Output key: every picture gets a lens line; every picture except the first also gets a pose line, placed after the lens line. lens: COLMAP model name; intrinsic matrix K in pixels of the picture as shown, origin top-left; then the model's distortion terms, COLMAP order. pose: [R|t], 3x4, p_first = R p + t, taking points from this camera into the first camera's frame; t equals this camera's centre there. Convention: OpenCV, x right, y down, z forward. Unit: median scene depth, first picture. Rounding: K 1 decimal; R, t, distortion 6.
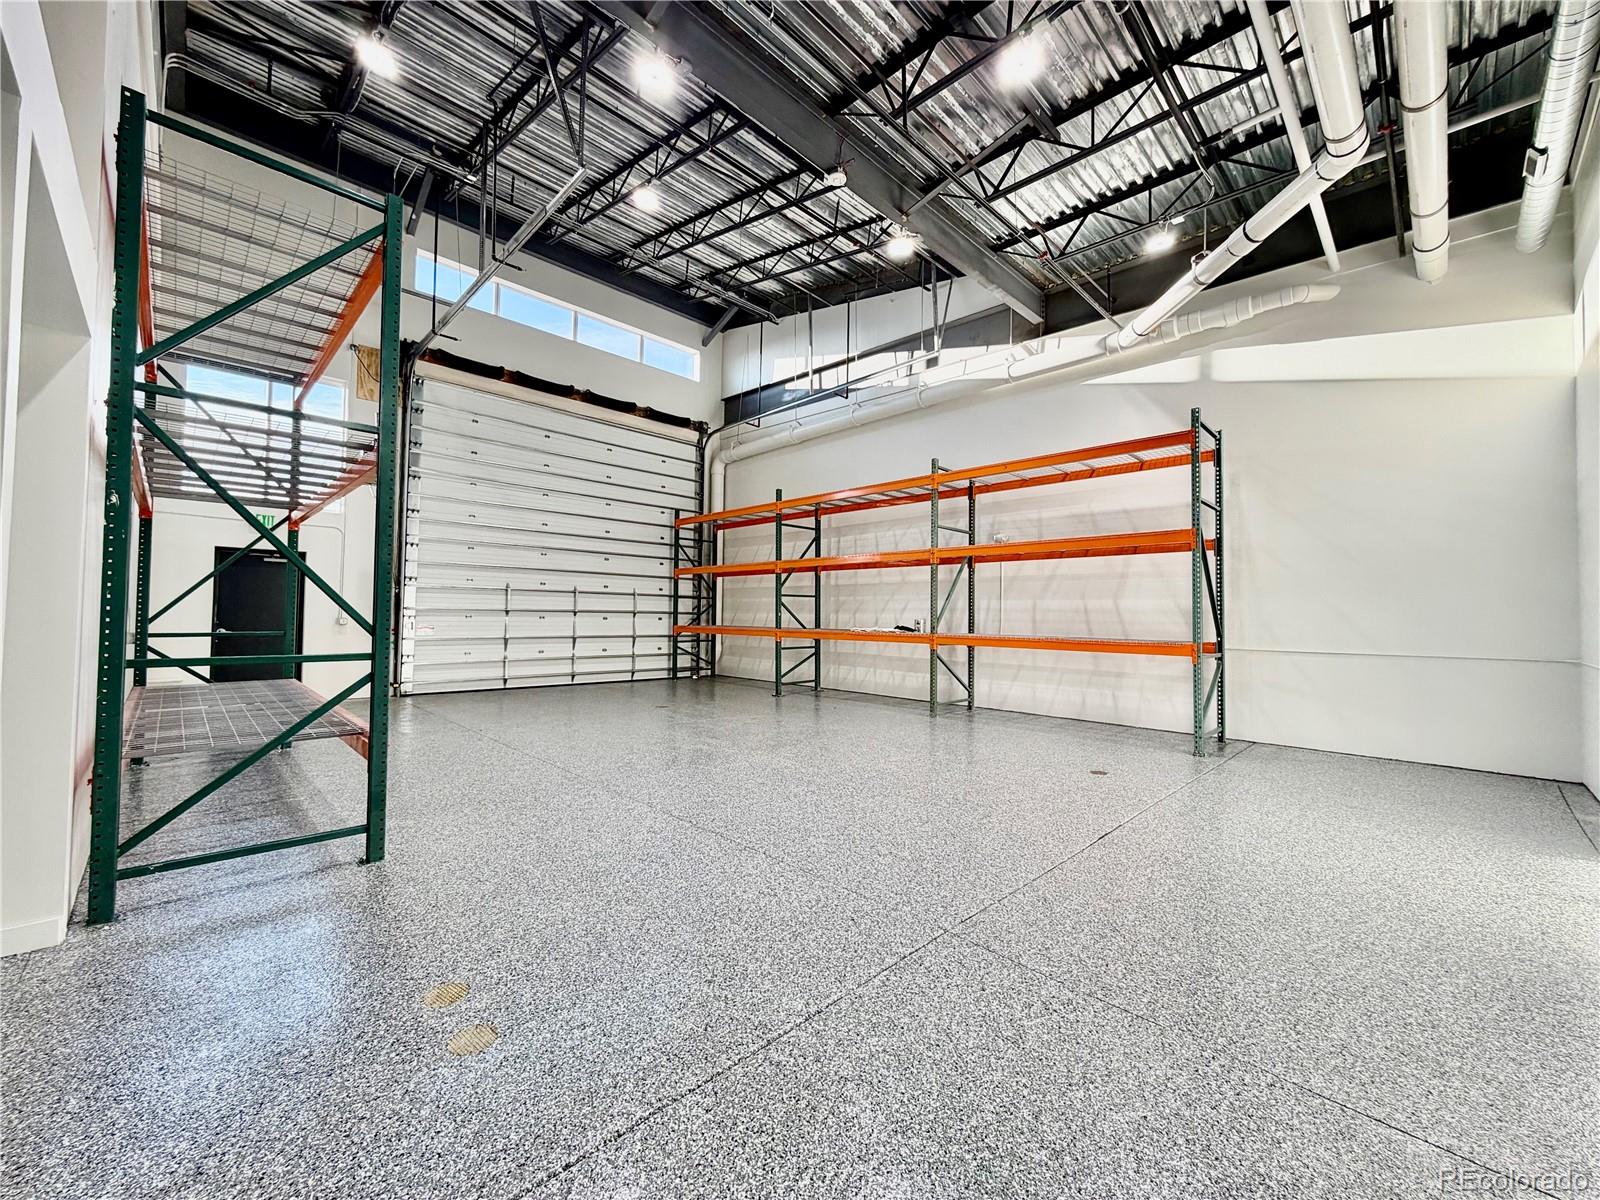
lens RADIAL K [[636.9, 0, 808.1], [0, 636.9, 597.4], [0, 0, 1]] dist [0.003681, 0.000405]
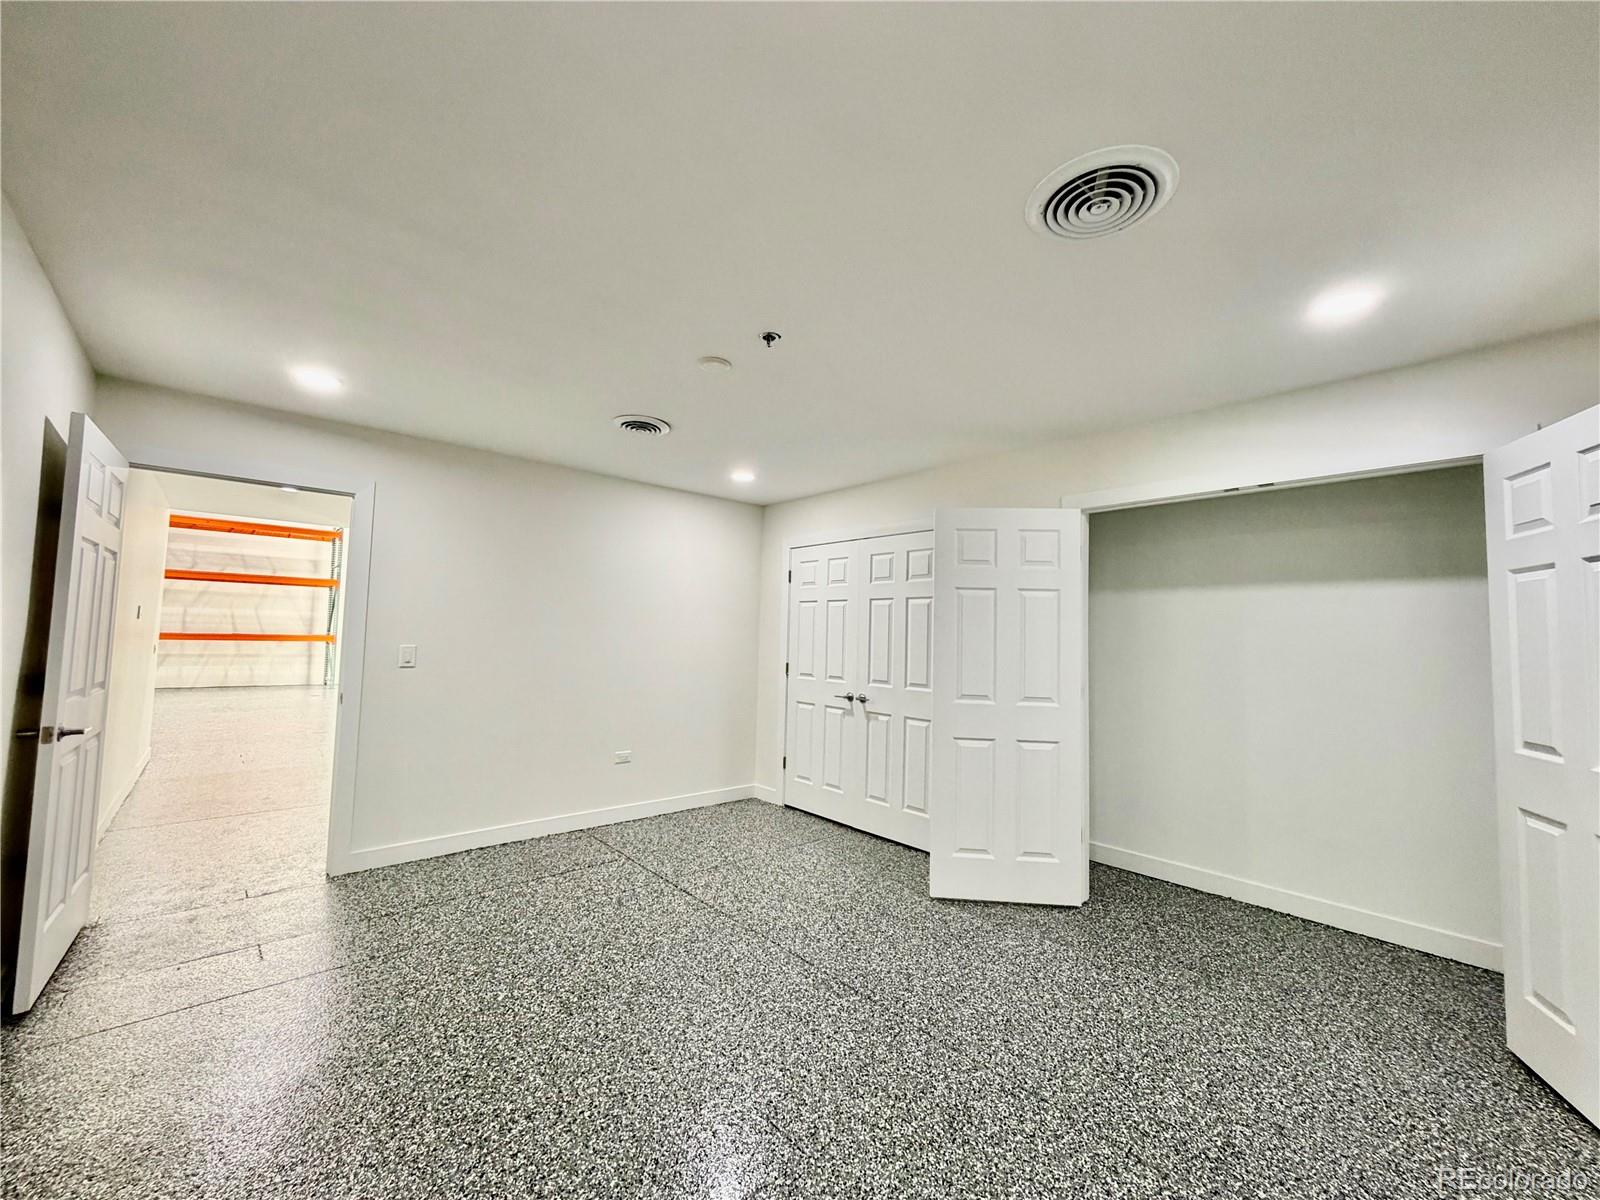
lens RADIAL K [[636.9, 0, 802.1], [0, 636.9, 600.0], [0, 0, 1]] dist [0.003681, 0.000405]
pose [[0.046893, 0.045824, 0.997848, -1.029870], [-0.048102, 0.997892, -0.043565, -0.017174], [-0.997741, -0.045956, 0.048998, -0.452829]]
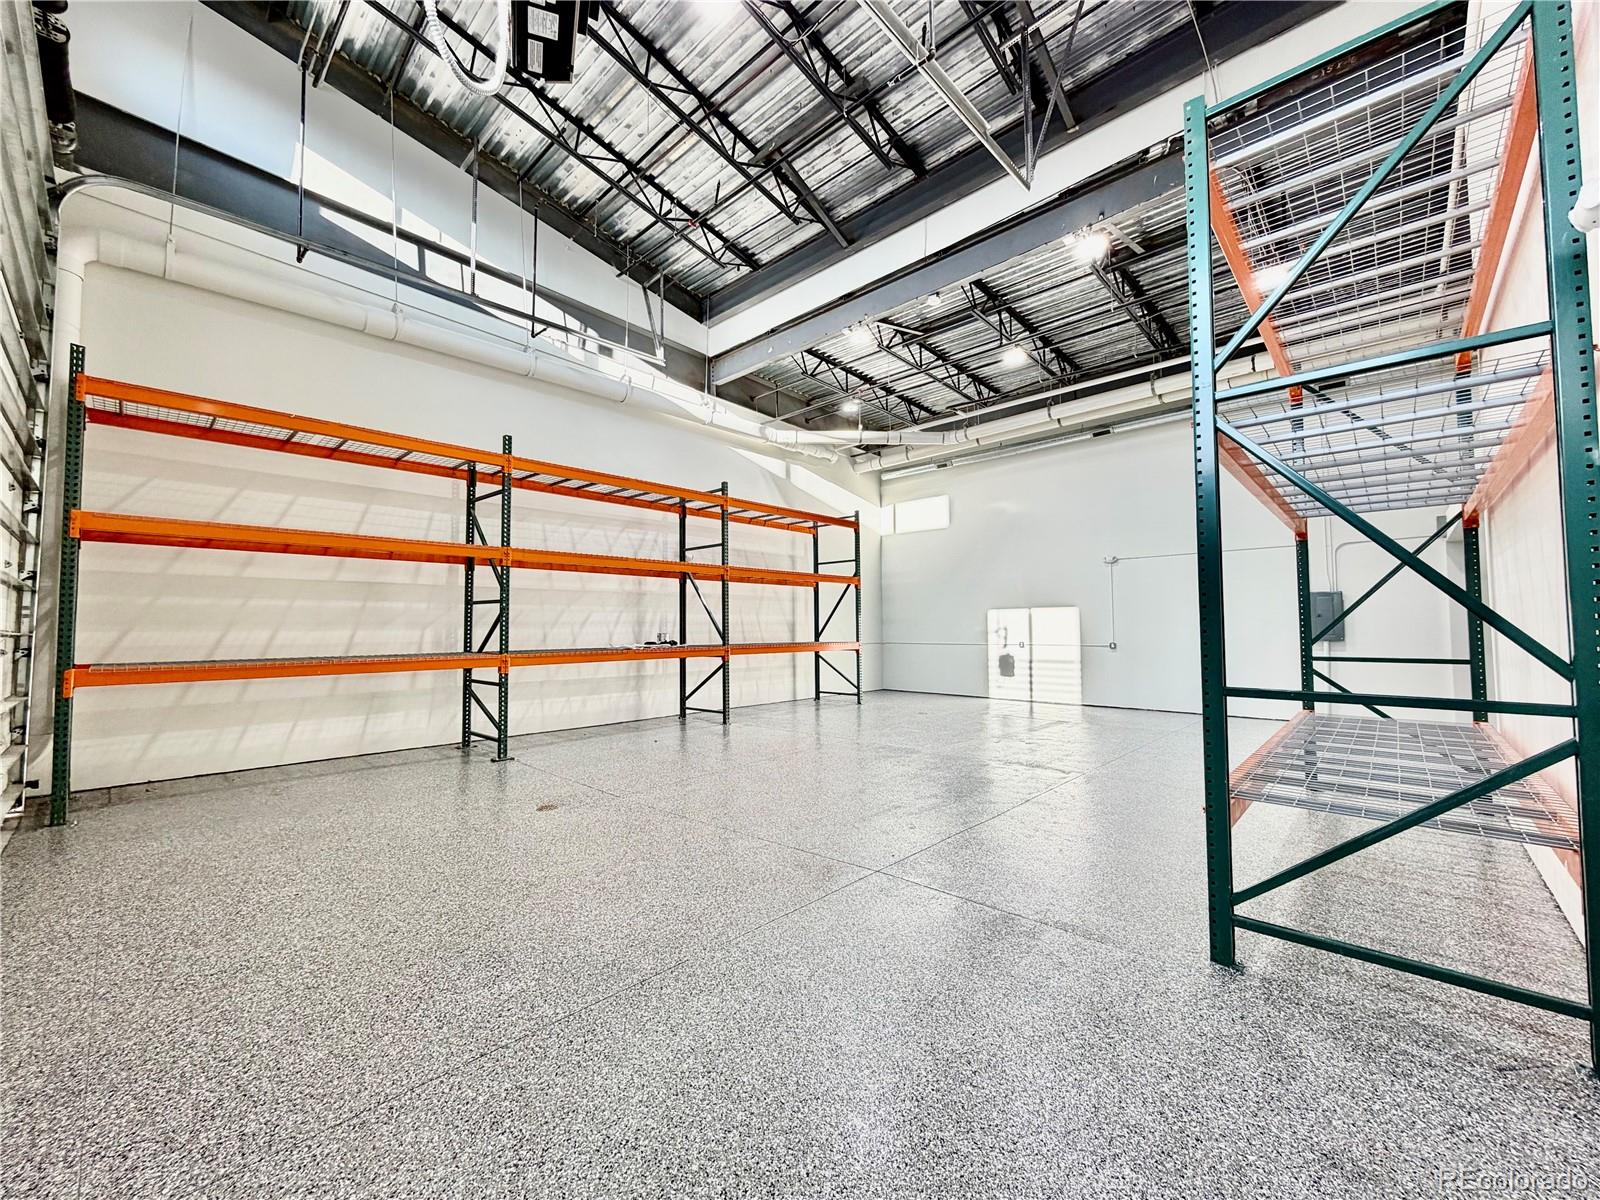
lens RADIAL K [[636.9, 0, 817.2], [0, 636.9, 603.1], [0, 0, 1]] dist [0.003681, 0.000405]
pose [[-0.045835, 0.031285, 0.998459, -0.861360], [-0.015720, 0.999363, -0.032035, 0.018463], [-0.998825, -0.017164, -0.045314, 0.879921]]
